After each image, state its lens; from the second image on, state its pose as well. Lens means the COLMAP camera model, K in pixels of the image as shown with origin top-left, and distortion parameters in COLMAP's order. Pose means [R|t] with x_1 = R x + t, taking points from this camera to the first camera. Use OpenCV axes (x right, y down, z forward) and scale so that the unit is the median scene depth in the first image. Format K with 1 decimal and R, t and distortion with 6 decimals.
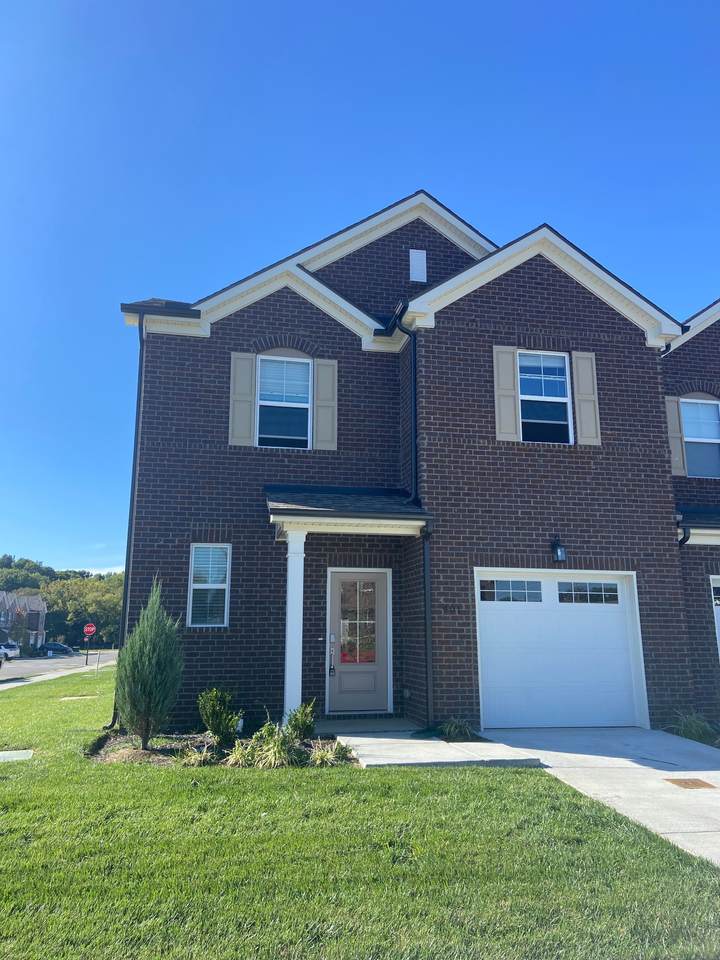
lens RADIAL K [[723.8, 0, 360.8], [0, 723.8, 479.3], [0, 0, 1]] dist [-0.011401, 0.001241]
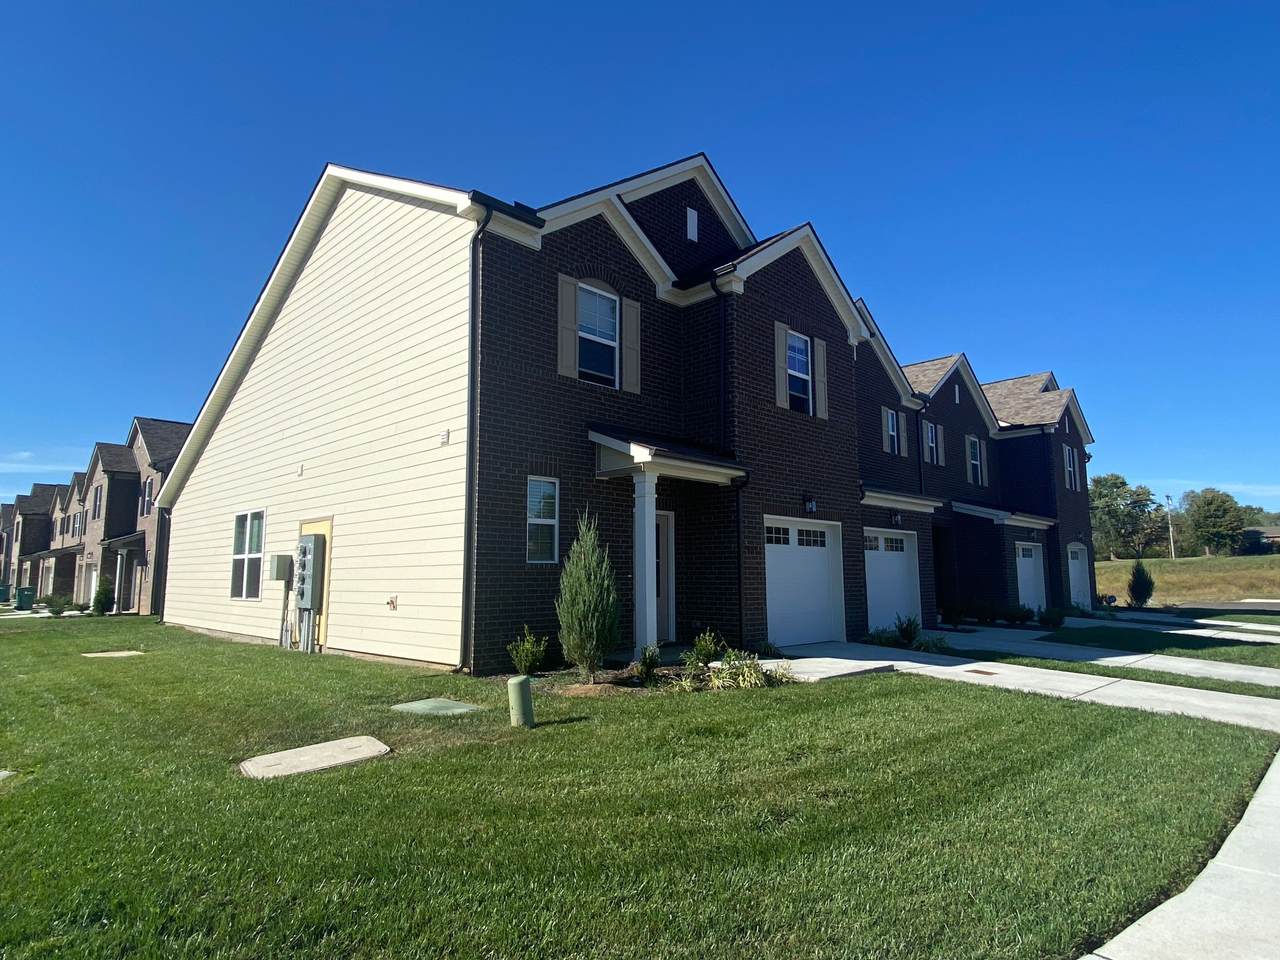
lens RADIAL K [[743.3, 0, 638.0], [0, 743.3, 483.3], [0, 0, 1]] dist [0.006526, 0.000084]
pose [[0.819677, 0.066237, 0.568983, -0.637581], [-0.131504, 0.988522, 0.074368, 0.007779], [-0.557527, -0.135781, 0.818979, 0.123463]]
